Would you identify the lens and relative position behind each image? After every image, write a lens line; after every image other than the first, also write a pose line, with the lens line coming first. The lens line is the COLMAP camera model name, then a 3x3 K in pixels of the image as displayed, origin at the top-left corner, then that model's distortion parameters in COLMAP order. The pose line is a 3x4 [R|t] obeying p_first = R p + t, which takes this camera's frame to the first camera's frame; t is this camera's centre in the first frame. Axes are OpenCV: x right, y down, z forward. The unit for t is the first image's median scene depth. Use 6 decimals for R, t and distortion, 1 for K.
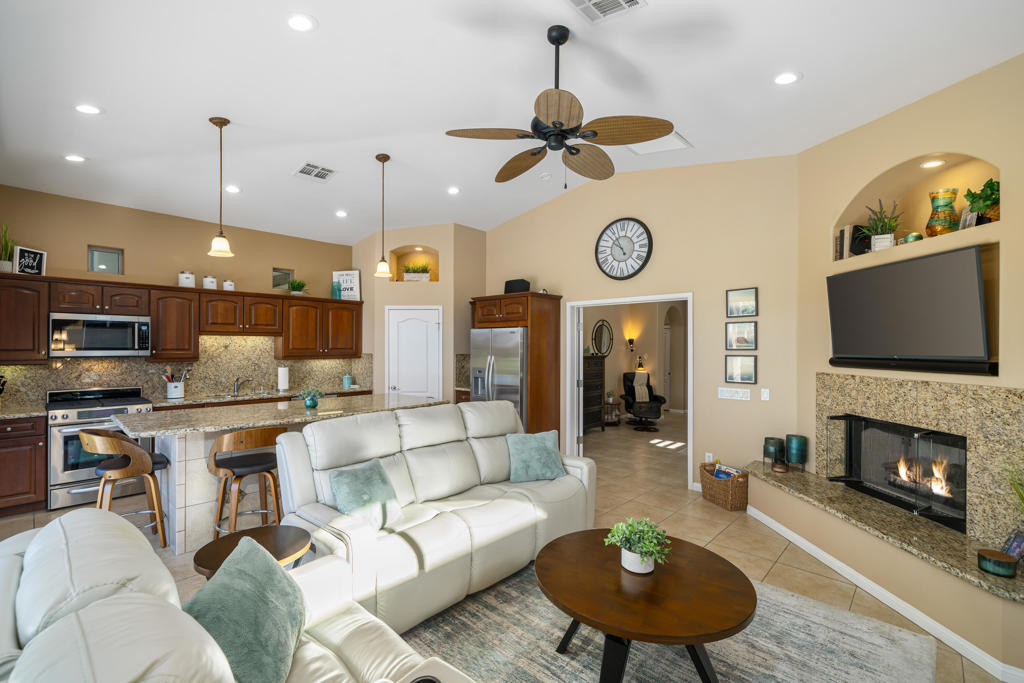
lens RADIAL K [[446.5, 0, 514.0], [0, 446.5, 347.0], [0, 0, 1]] dist [-0.004149, -0.000507]
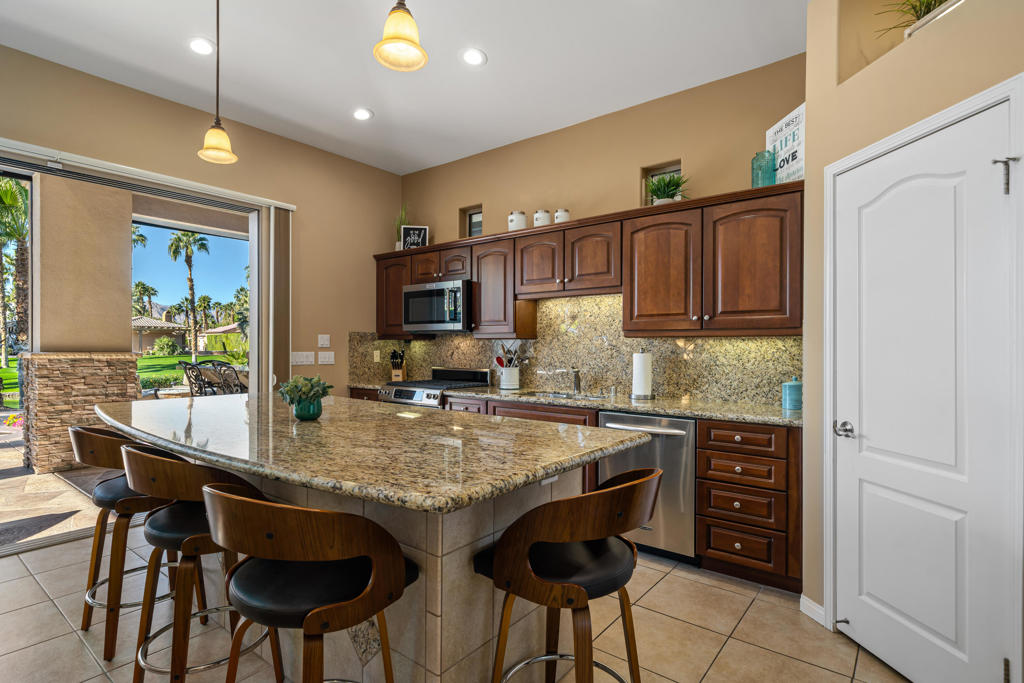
lens RADIAL K [[510.3, 0, 497.3], [0, 510.3, 350.2], [0, 0, 1]] dist [0.001734, 0.001615]
pose [[0.064514, 0.005455, -0.997902, 0.075551], [-0.005067, 0.999974, 0.005138, 0.047490], [0.997904, 0.004725, 0.064540, 0.933298]]
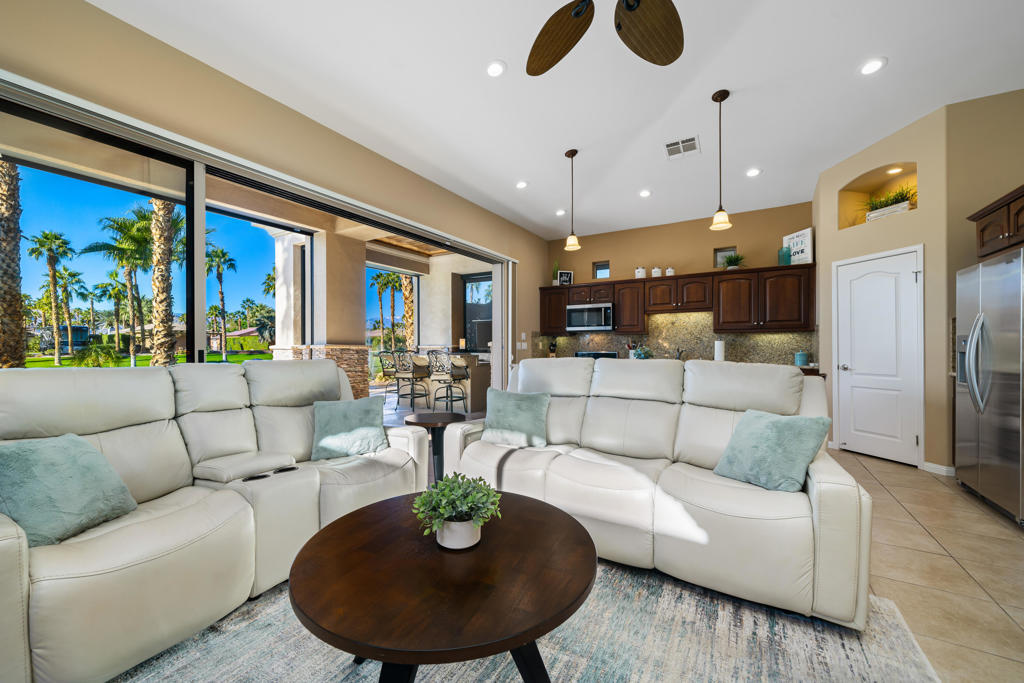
lens RADIAL K [[397.1, 0, 499.6], [0, 397.1, 347.3], [0, 0, 1]] dist [0.000140, -0.000515]
pose [[0.187089, -0.000525, -0.982343, 0.360061], [0.000181, 1.000000, -0.000500, 0.072121], [0.982343, -0.000084, 0.187089, 0.370131]]
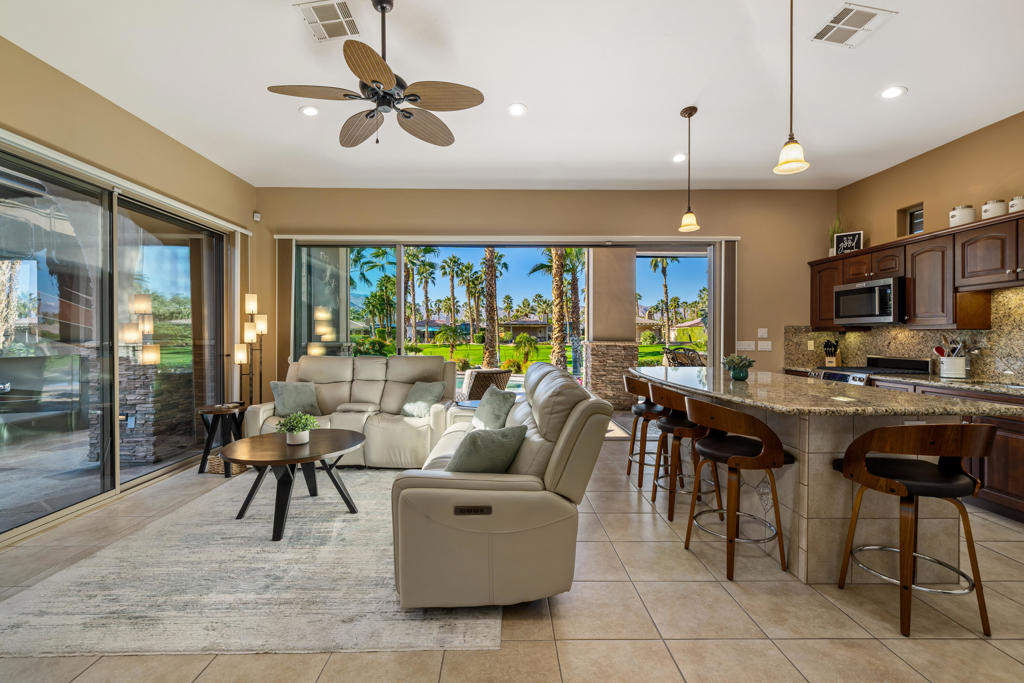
lens RADIAL K [[446.5, 0, 510.8], [0, 446.5, 339.4], [0, 0, 1]] dist [-0.004149, -0.000507]
pose [[-0.722885, 0.001633, -0.690966, 0.310164], [-0.002935, 0.999981, 0.005434, 0.048043], [0.690962, 0.005956, -0.722867, 1.035245]]
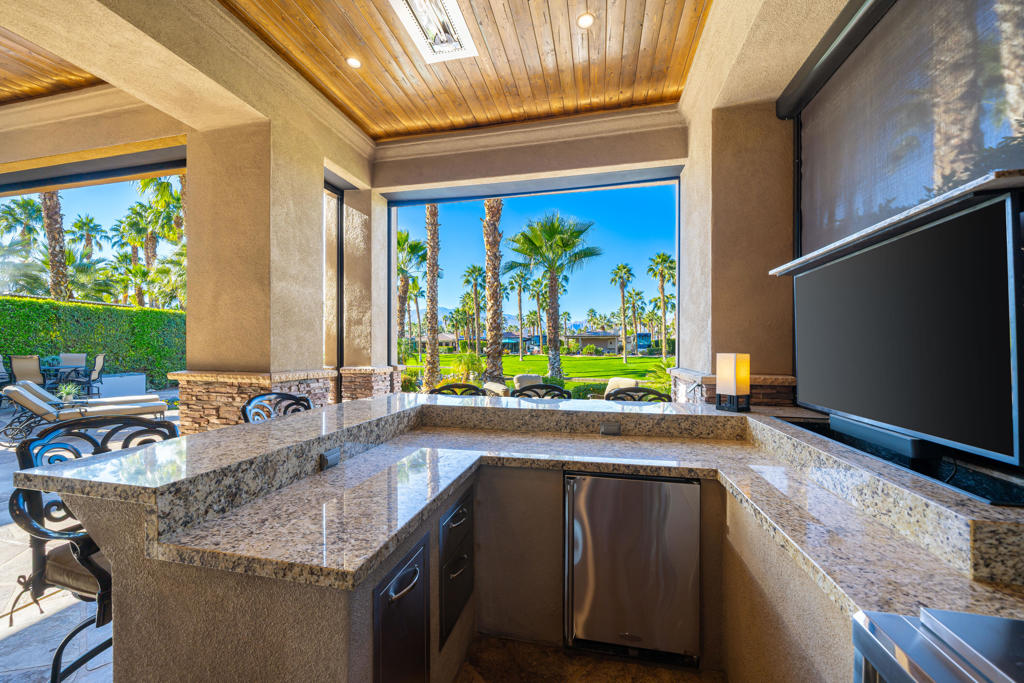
lens RADIAL K [[394.5, 0, 511.5], [0, 394.5, 346.0], [0, 0, 1]] dist [0.000318, 0.000007]
pose [[-0.871884, -0.005612, -0.489681, -1.184955], [-0.004613, 0.999984, -0.003246, 0.021526], [0.489691, -0.000571, -0.871896, 0.857122]]
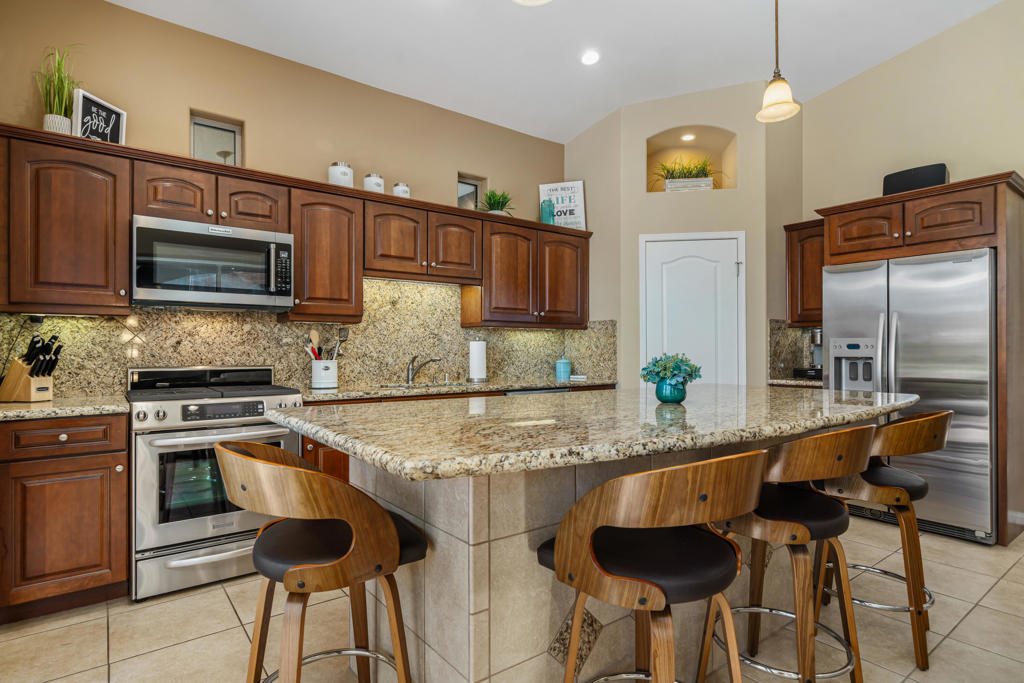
lens RADIAL K [[539.8, 0, 518.1], [0, 539.8, 350.3], [0, 0, 1]] dist [0.002674, -0.001976]
pose [[0.984998, -0.002860, -0.172543, -0.405093], [0.002917, 0.999996, 0.000074, 0.067901], [0.172543, -0.000576, 0.985002, 0.373986]]
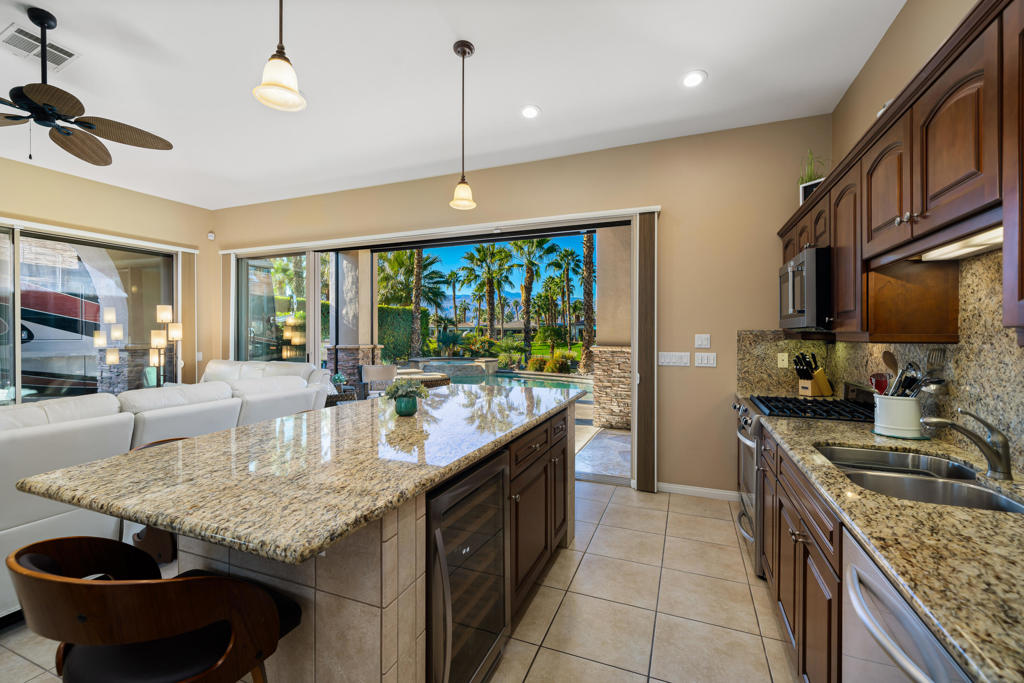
lens RADIAL K [[446.5, 0, 508.4], [0, 446.5, 336.5], [0, 0, 1]] dist [-0.004149, -0.000507]
pose [[-0.935744, -0.002179, -0.352672, -0.303616], [-0.003919, 0.999983, 0.004219, 0.027621], [0.352657, 0.005330, -0.935737, 1.257184]]
